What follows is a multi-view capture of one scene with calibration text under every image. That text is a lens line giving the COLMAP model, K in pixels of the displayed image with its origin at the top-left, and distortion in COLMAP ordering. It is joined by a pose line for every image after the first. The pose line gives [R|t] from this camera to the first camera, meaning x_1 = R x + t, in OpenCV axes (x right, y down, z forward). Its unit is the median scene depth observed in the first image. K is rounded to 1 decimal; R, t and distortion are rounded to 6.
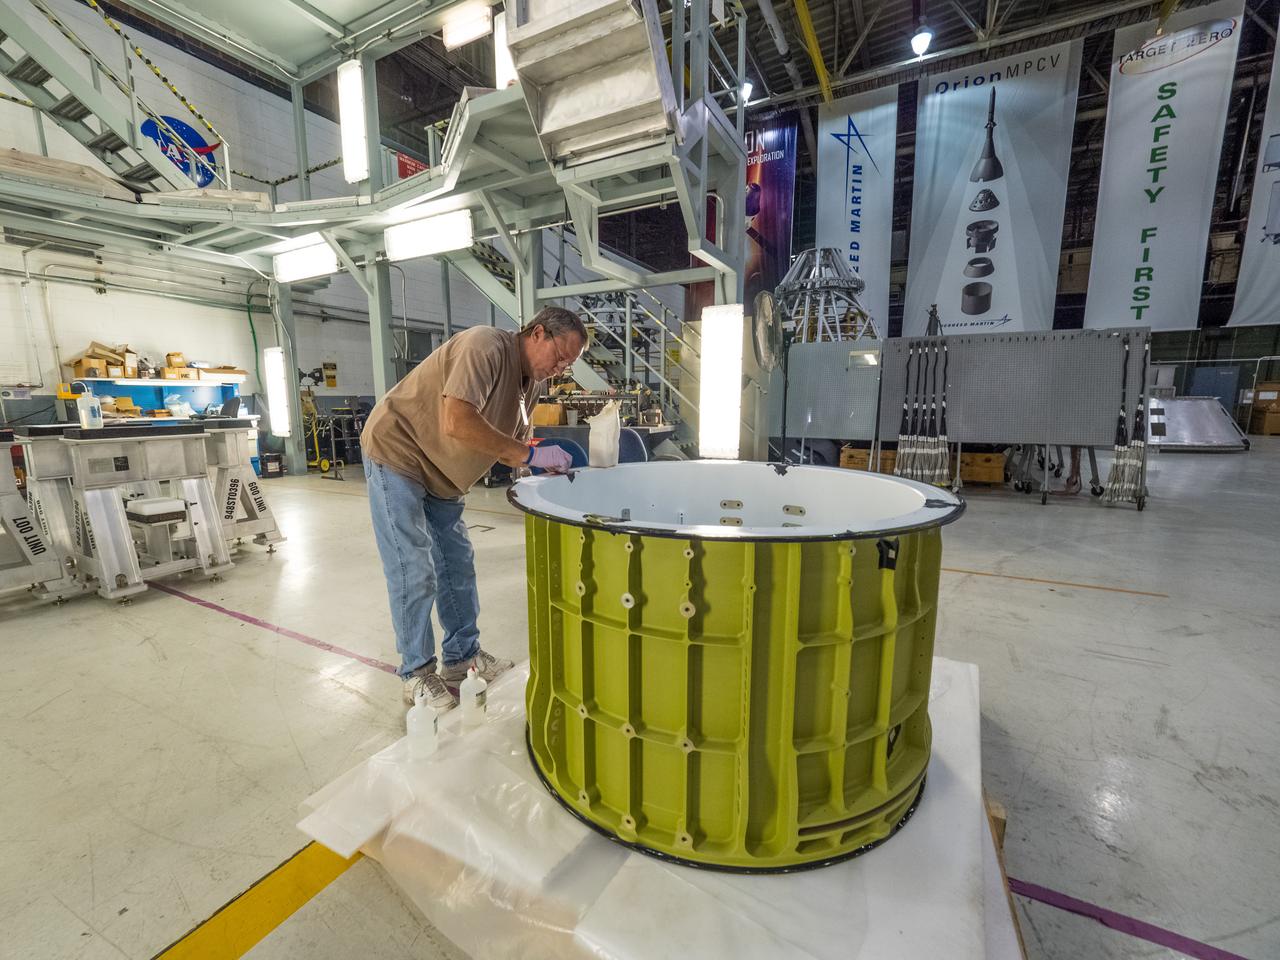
lens RADIAL K [[542.7, 0, 630.4], [0, 542.7, 486.4], [0, 0, 1]] dist [-0.016605, 0.006222]
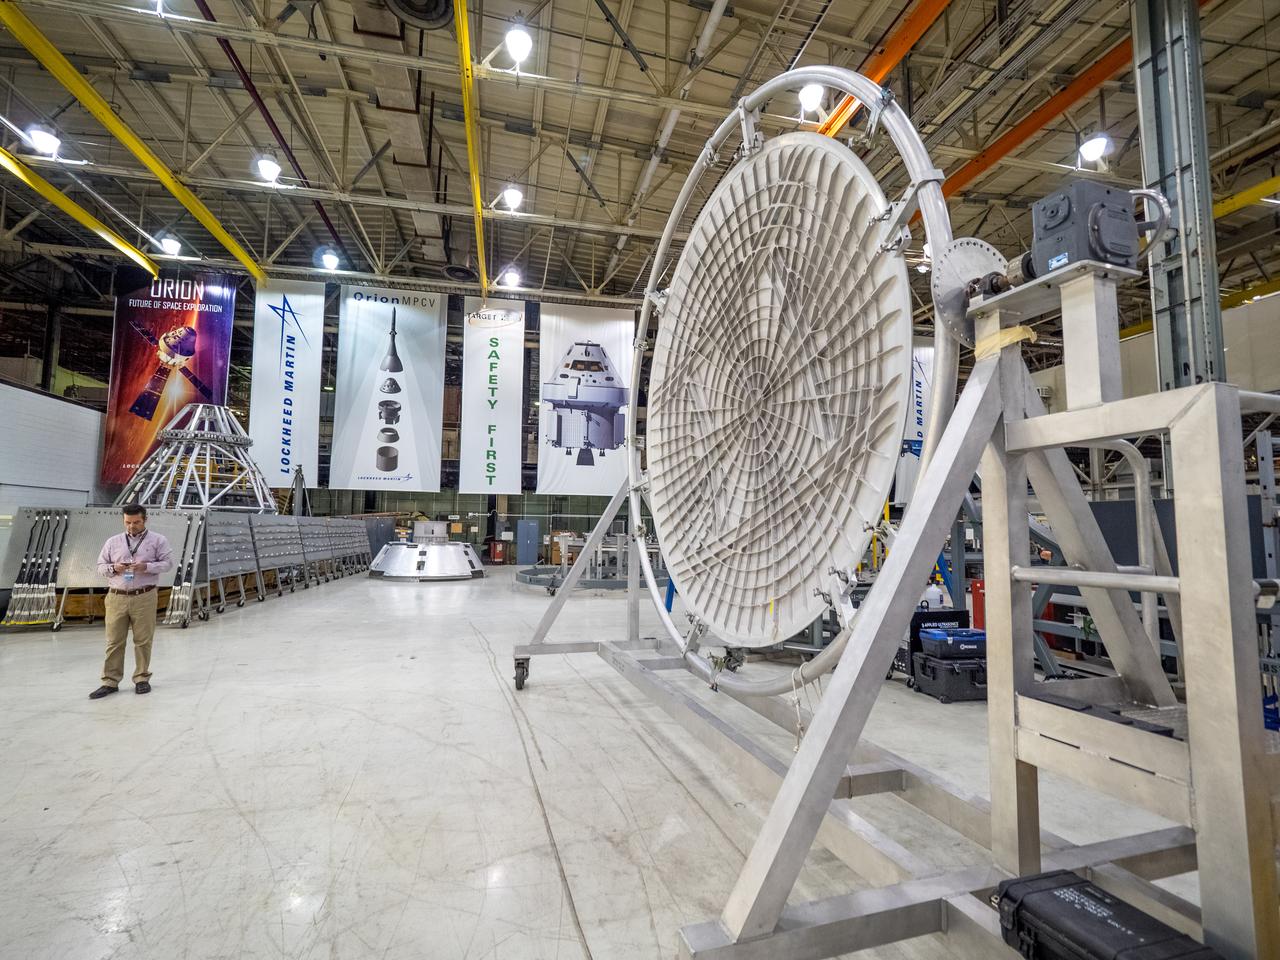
lens RADIAL K [[567.6, 0, 639.1], [0, 567.6, 488.1], [0, 0, 1]] dist [-0.001902, -0.000709]
pose [[0.772511, 0.062300, 0.631937, 0.300116], [0.083881, 0.976443, -0.198804, 0.027556], [-0.629436, 0.206586, 0.749088, -0.365502]]
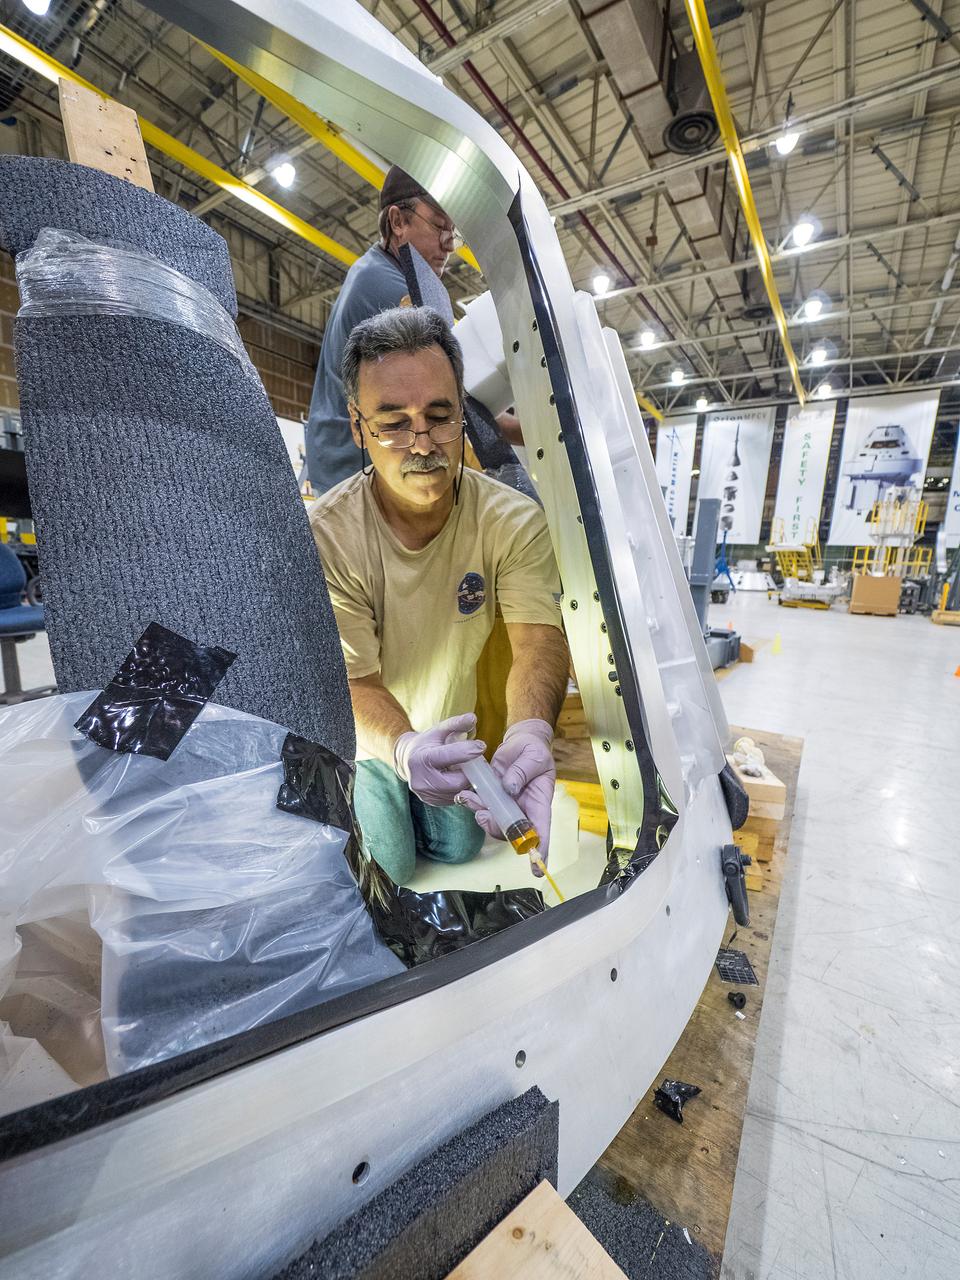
lens RADIAL K [[542.7, 0, 473.5], [0, 542.7, 661.2], [0, 0, 1]] dist [-0.016605, 0.006222]
pose [[0.987457, 0.075647, -0.138584, 0.021012], [-0.072967, 0.997038, 0.024329, 0.215463], [0.140014, -0.013912, 0.990052, -1.302753]]
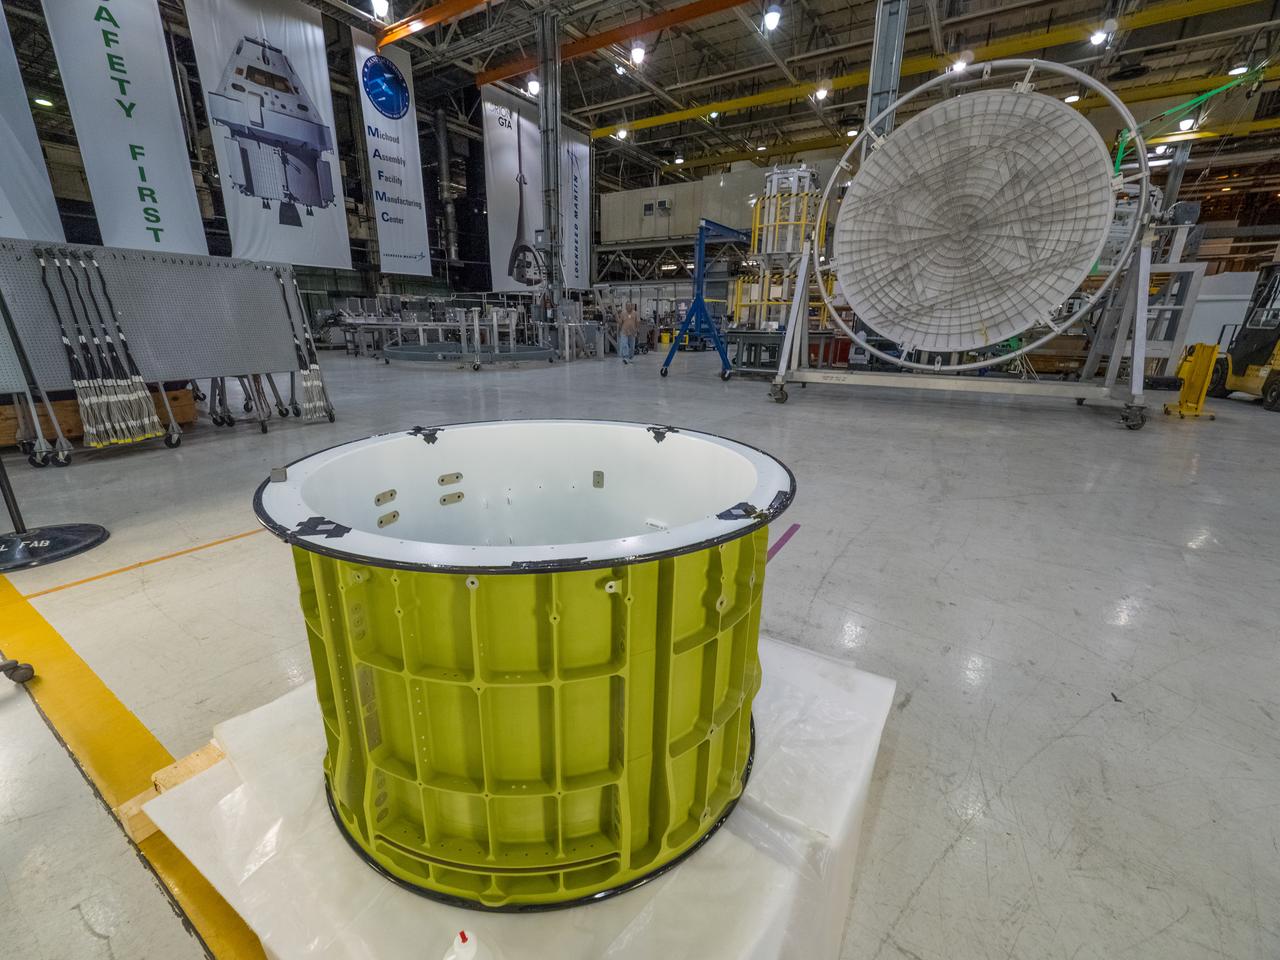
lens RADIAL K [[542.7, 0, 618.2], [0, 542.7, 483.1], [0, 0, 1]] dist [-0.016605, 0.006222]
pose [[0.084825, -0.280788, 0.956014, -0.069749], [0.151116, 0.951998, 0.266201, -0.017202], [-0.984870, 0.121889, 0.123185, 0.074905]]
